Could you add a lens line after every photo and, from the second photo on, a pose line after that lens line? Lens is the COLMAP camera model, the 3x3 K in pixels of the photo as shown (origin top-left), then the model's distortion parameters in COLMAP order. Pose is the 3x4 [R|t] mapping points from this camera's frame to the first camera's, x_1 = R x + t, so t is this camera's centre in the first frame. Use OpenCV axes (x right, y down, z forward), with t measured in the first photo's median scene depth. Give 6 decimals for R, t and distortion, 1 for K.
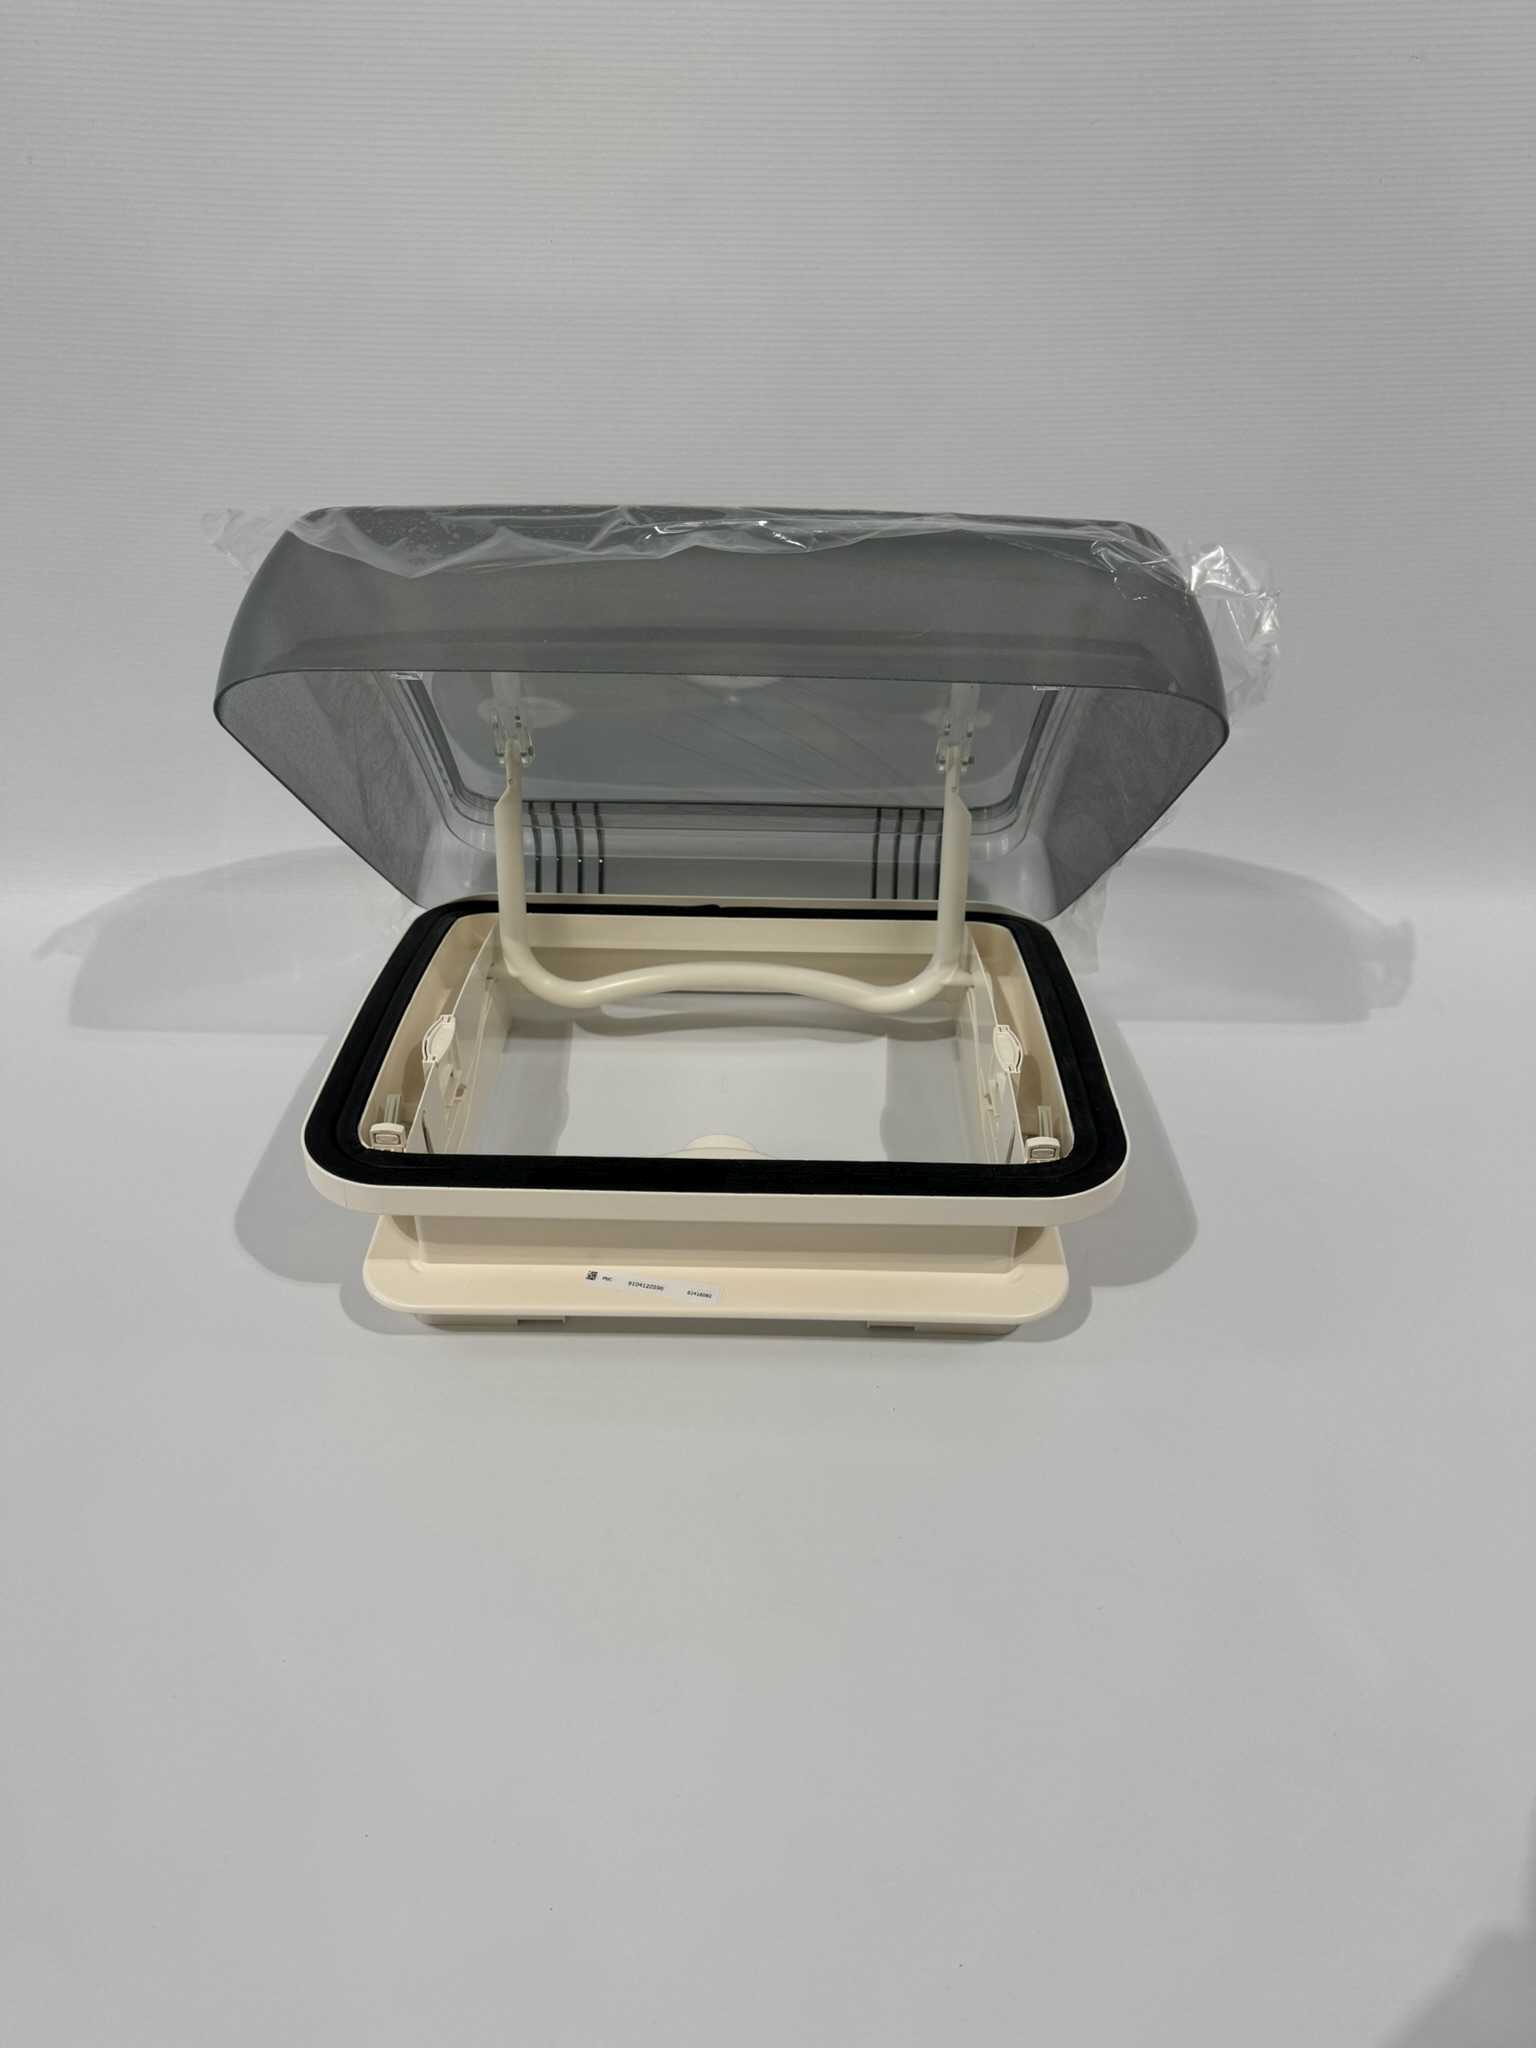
lens RADIAL K [[1506.6, 0, 783.4], [0, 1506.6, 1037.2], [0, 0, 1]] dist [0.073781, -0.262642]
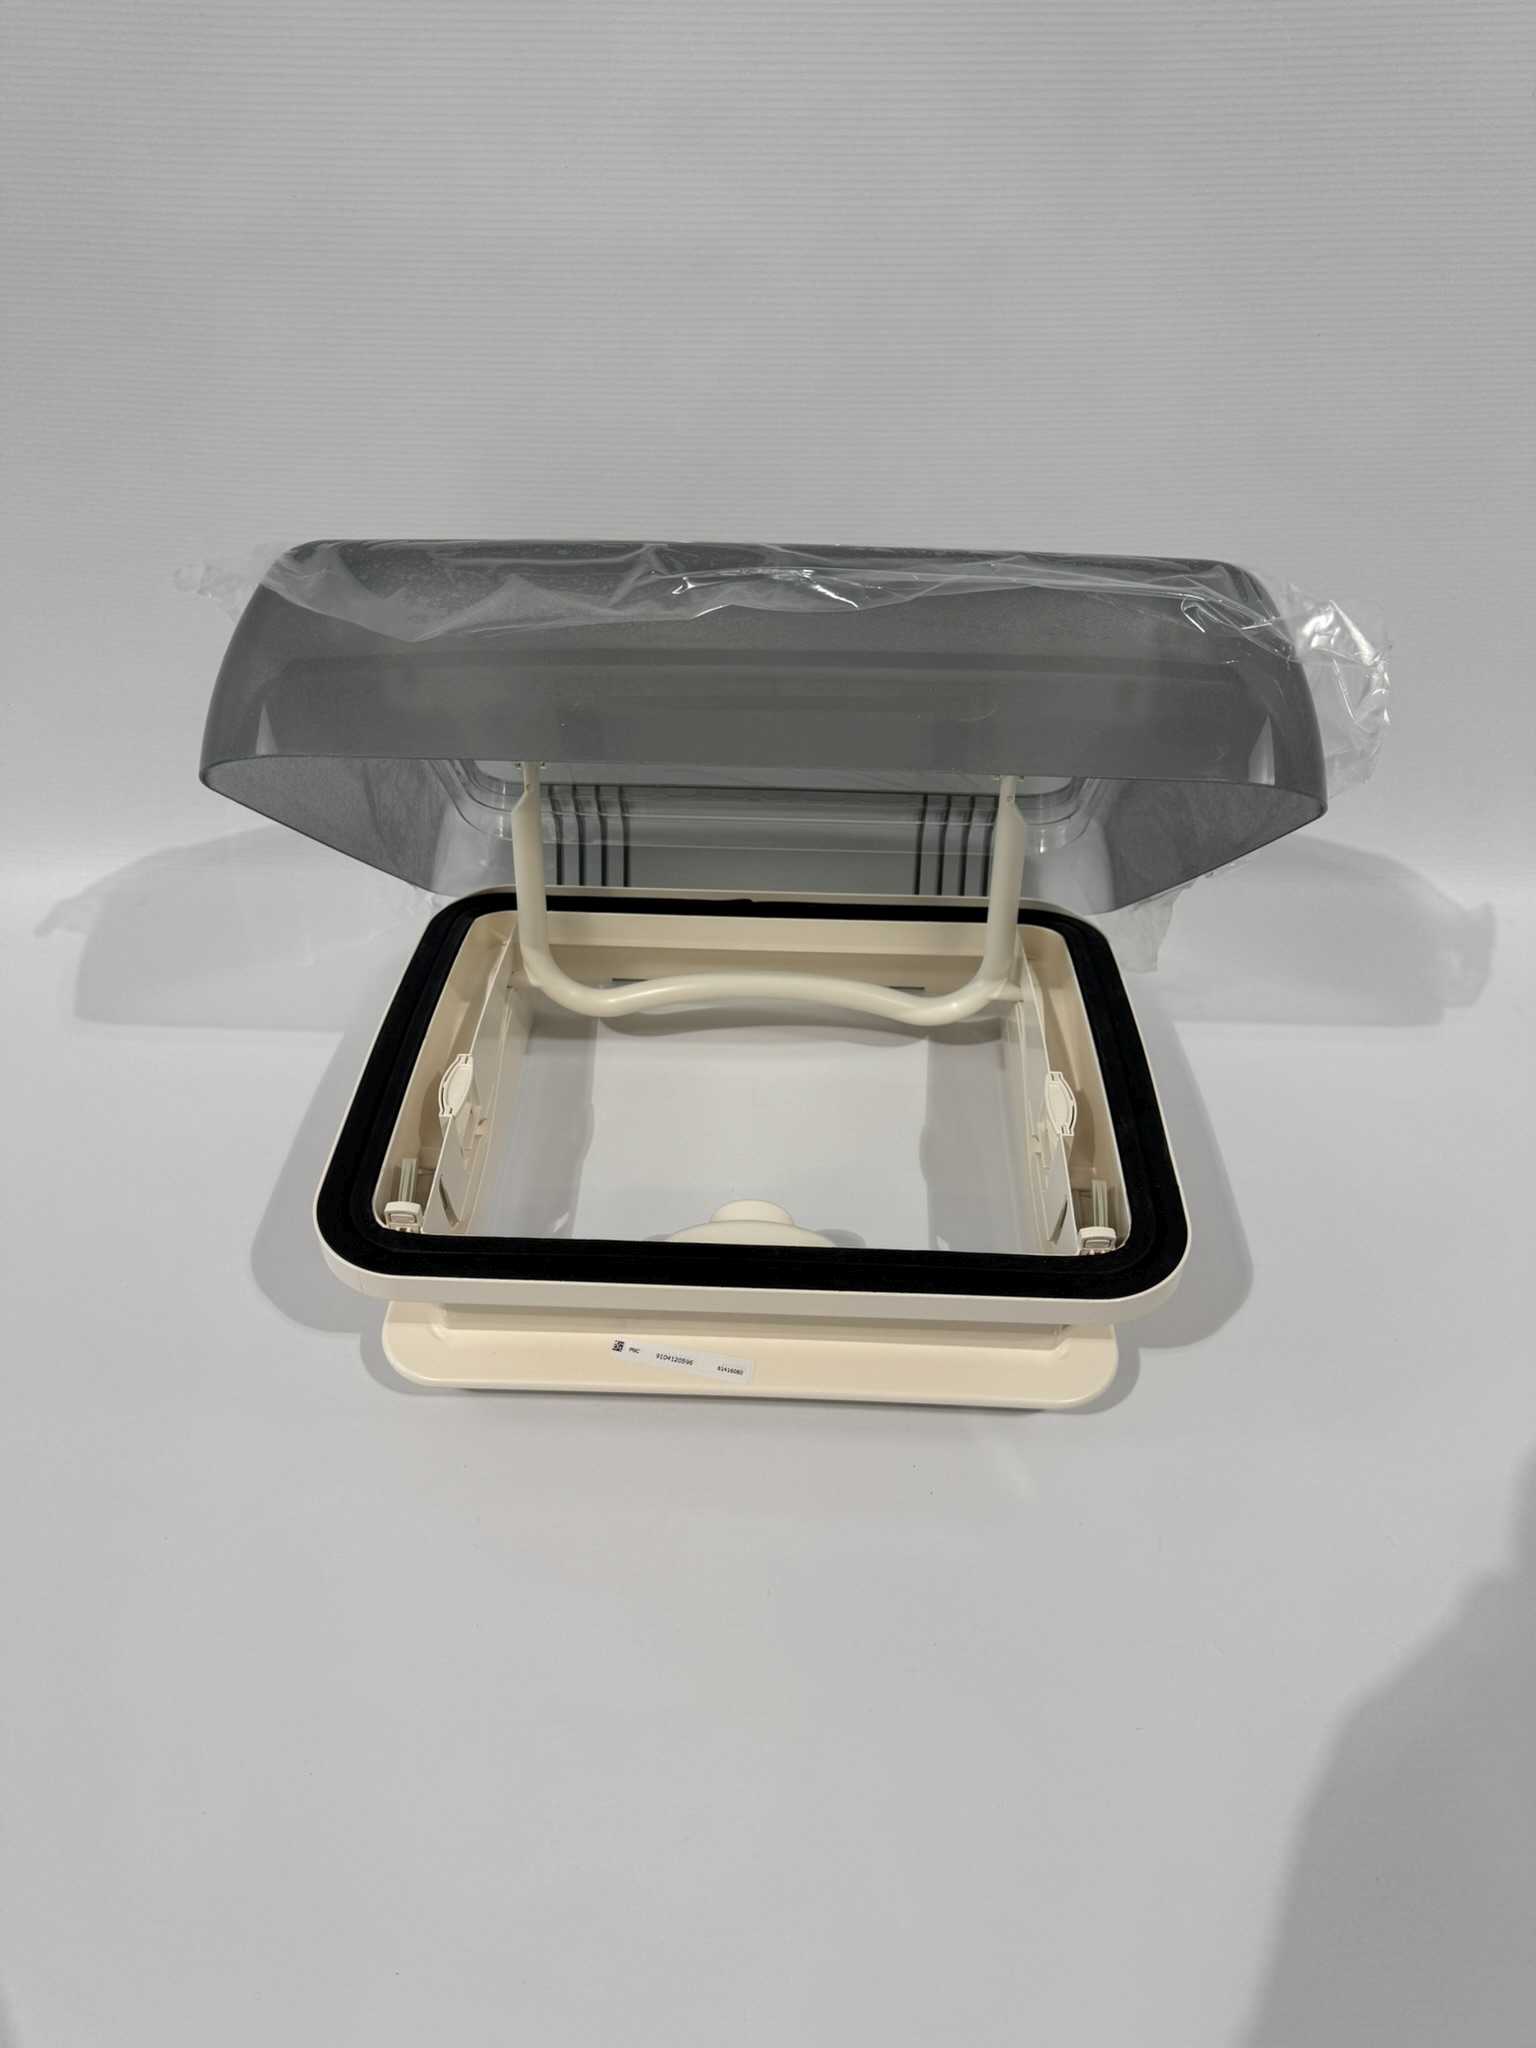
lens RADIAL K [[1489.7, 0, 768.0], [0, 1489.7, 1024.0], [0, 0, 1]] dist [0.008170, -0.000871]
pose [[0.999578, 0.012421, -0.026244, -0.007903], [-0.008573, 0.989835, 0.141962, -0.151822], [0.027741, -0.141677, 0.989524, 0.078843]]
